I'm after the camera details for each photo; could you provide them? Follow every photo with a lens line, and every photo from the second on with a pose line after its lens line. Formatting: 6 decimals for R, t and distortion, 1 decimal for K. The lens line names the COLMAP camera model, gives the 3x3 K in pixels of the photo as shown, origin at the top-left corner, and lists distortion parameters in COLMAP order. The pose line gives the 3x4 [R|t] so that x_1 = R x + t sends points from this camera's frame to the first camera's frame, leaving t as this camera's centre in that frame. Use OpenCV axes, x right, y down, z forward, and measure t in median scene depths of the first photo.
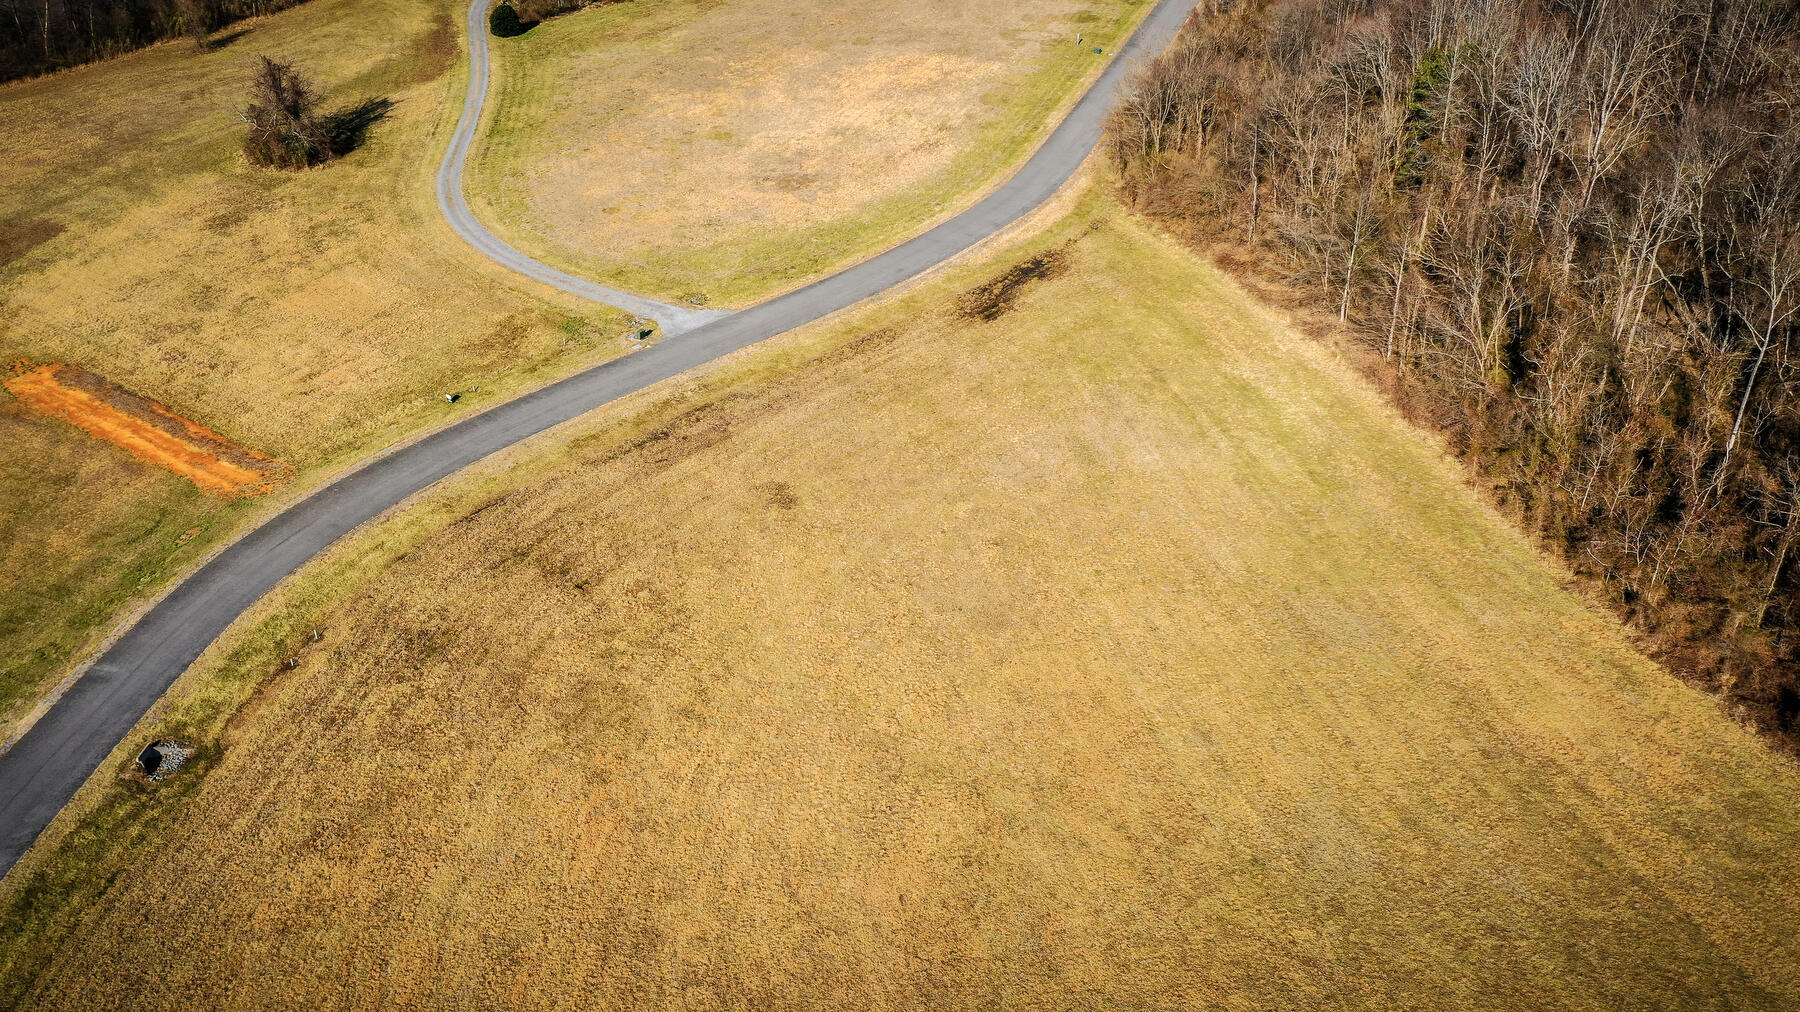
lens RADIAL K [[1410.4, 0, 900.0], [0, 1410.4, 506.0], [0, 0, 1]] dist [0.001618, 0.007719]
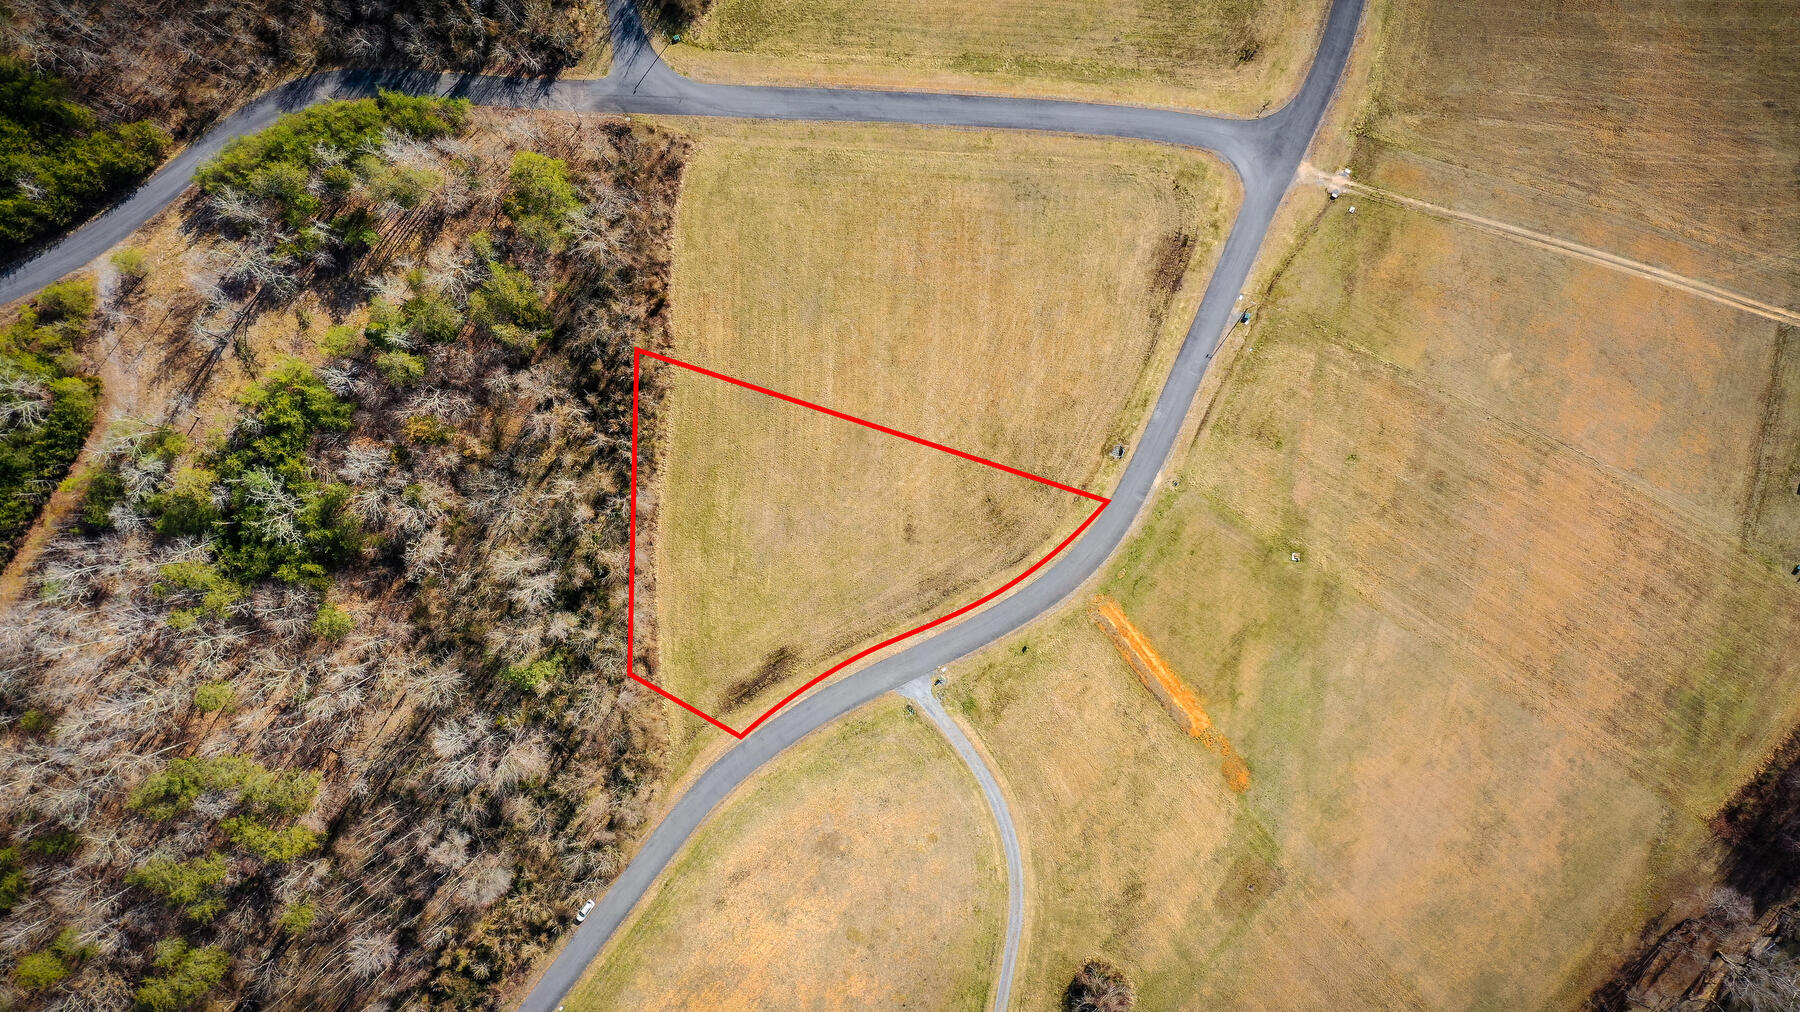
lens RADIAL K [[1410.4, 0, 900.0], [0, 1410.4, 506.0], [0, 0, 1]] dist [0.001618, 0.007719]
pose [[-0.955339, -0.295071, 0.016130, -0.080504], [0.186410, -0.559382, 0.807678, -1.797590], [-0.229300, 0.774613, 0.589404, -0.503965]]
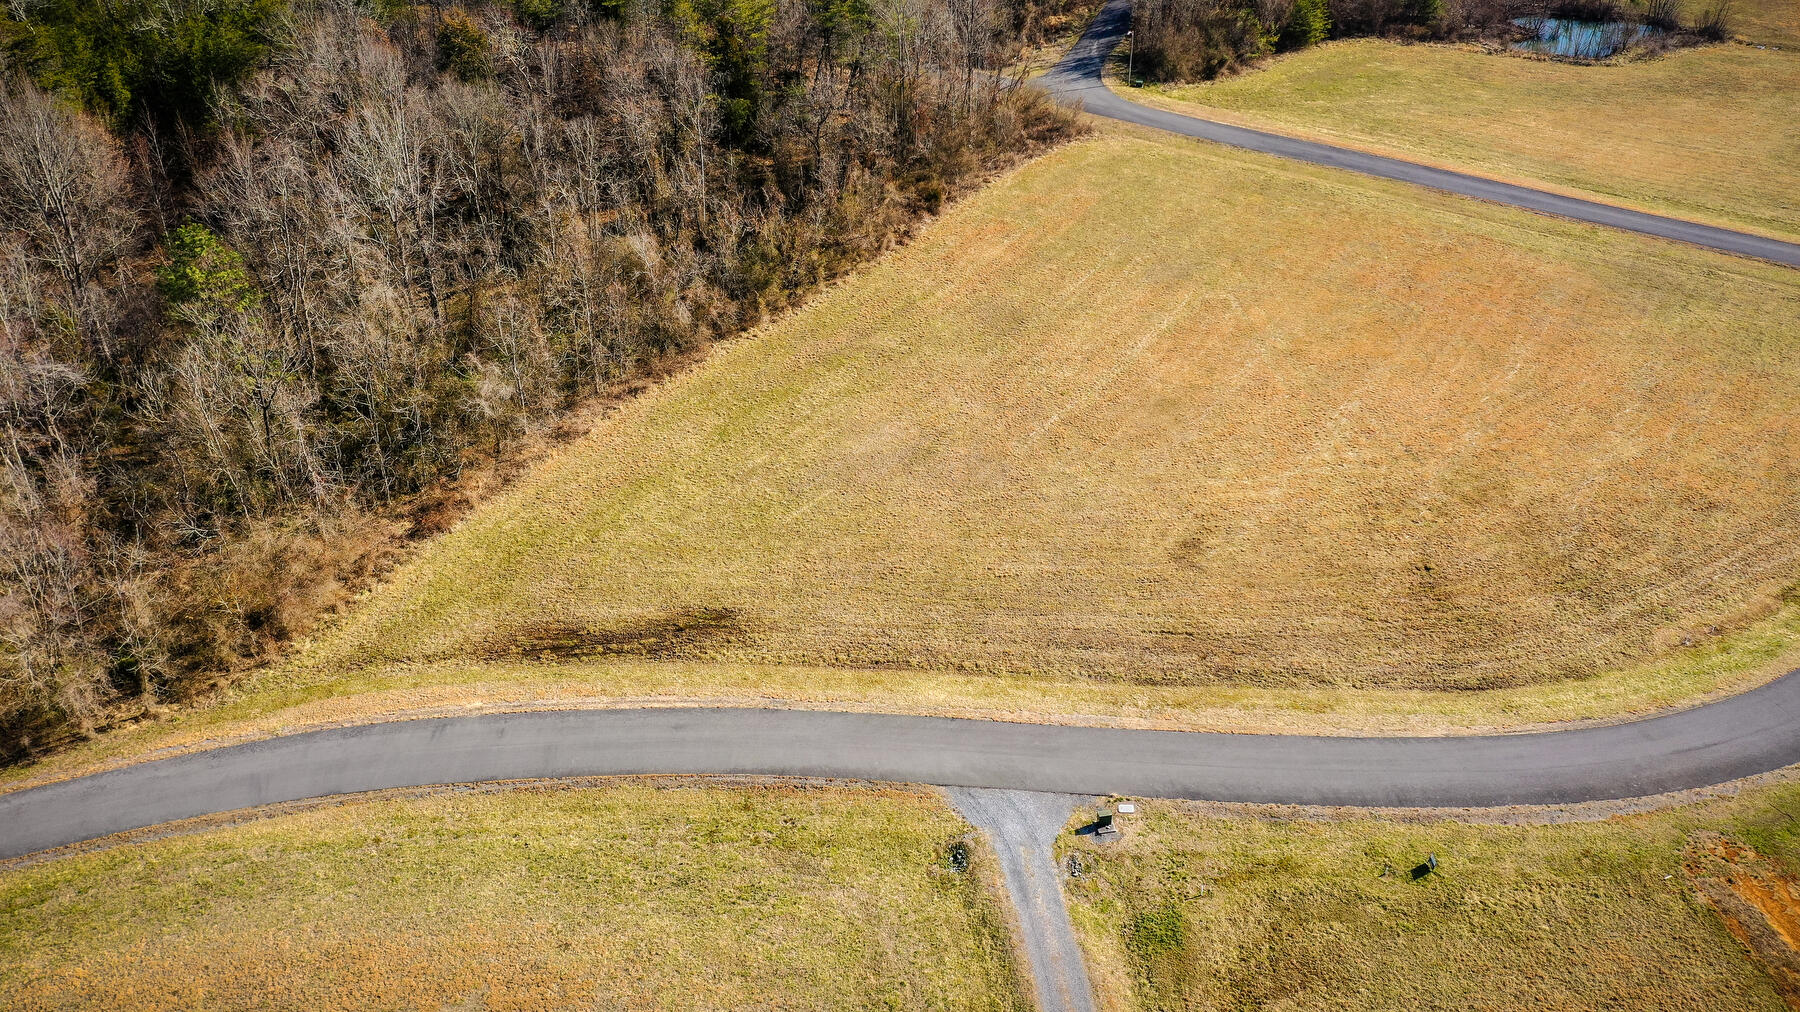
lens RADIAL K [[1410.4, 0, 900.0], [0, 1410.4, 506.0], [0, 0, 1]] dist [0.001618, 0.007719]
pose [[-0.666890, -0.385582, 0.637640, -0.482758], [0.430453, 0.499151, 0.752036, -0.725608], [-0.608250, 0.775999, -0.166904, 1.073581]]
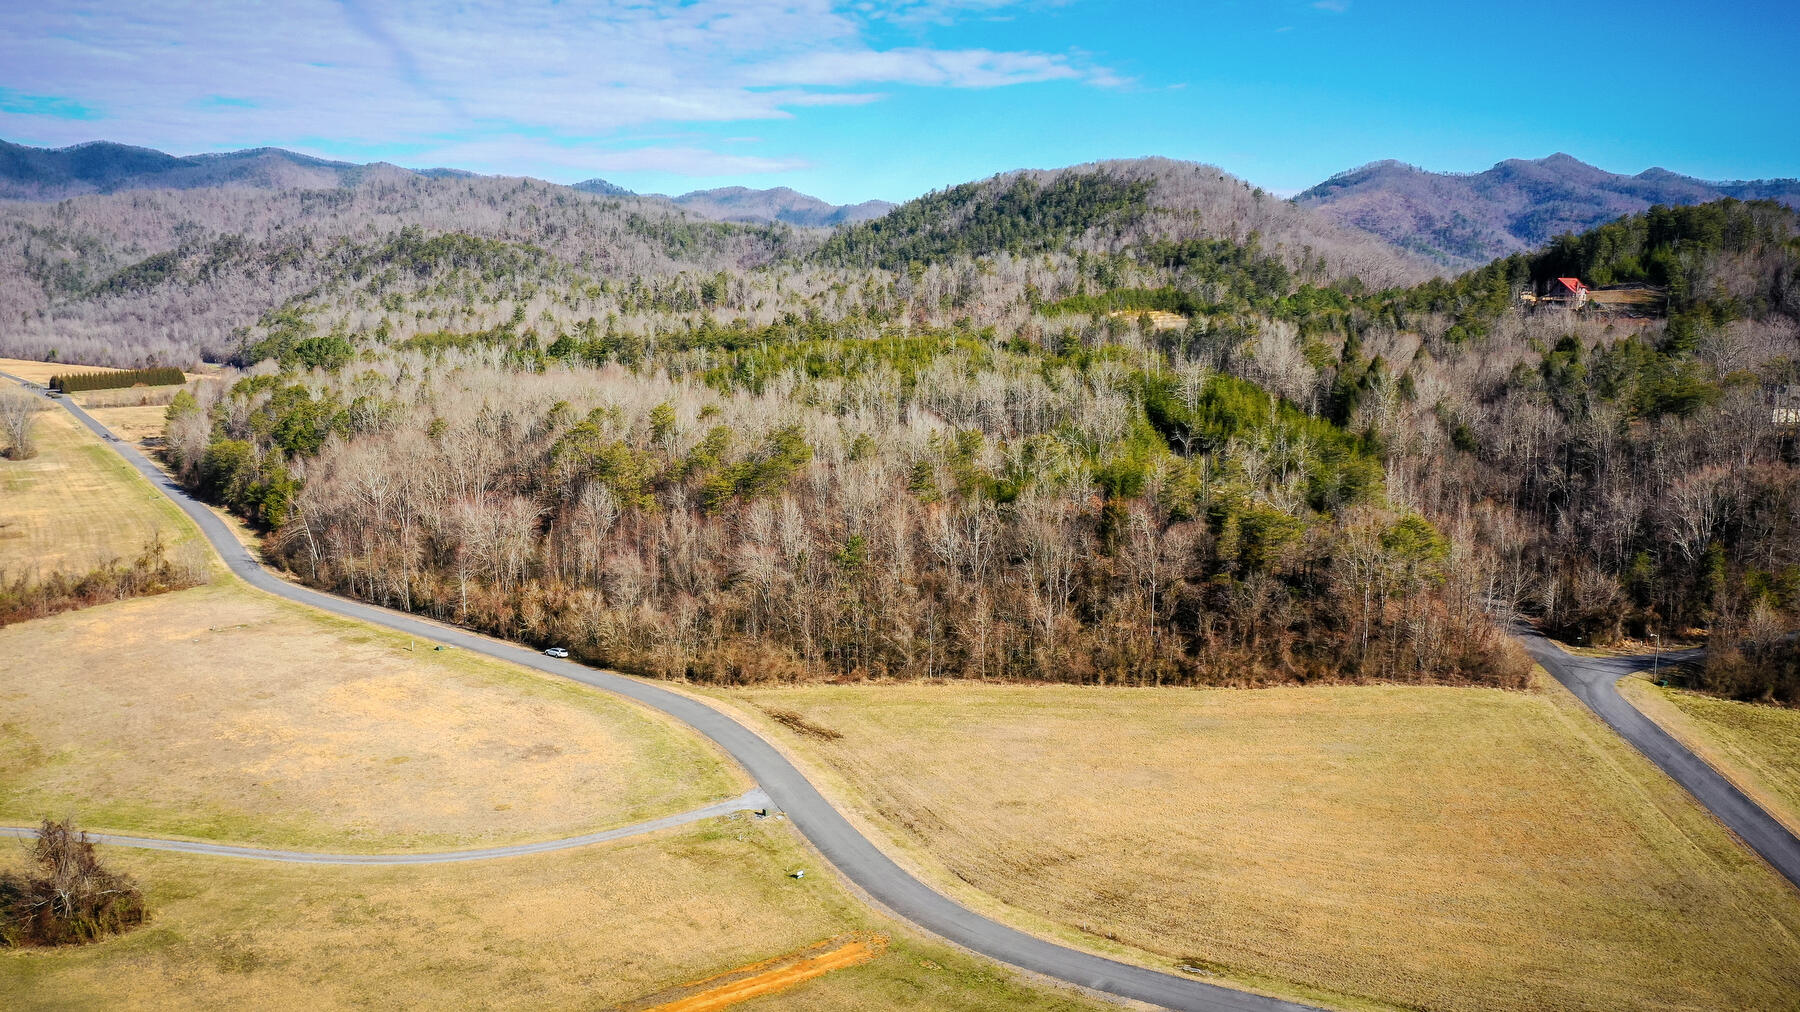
lens RADIAL K [[1410.4, 0, 900.0], [0, 1410.4, 506.0], [0, 0, 1]] dist [0.001618, 0.007719]
pose [[0.355058, -0.128397, 0.925985, -1.334192], [0.517279, 0.852050, -0.080200, -0.197850], [-0.778688, 0.507468, 0.368945, 0.283078]]
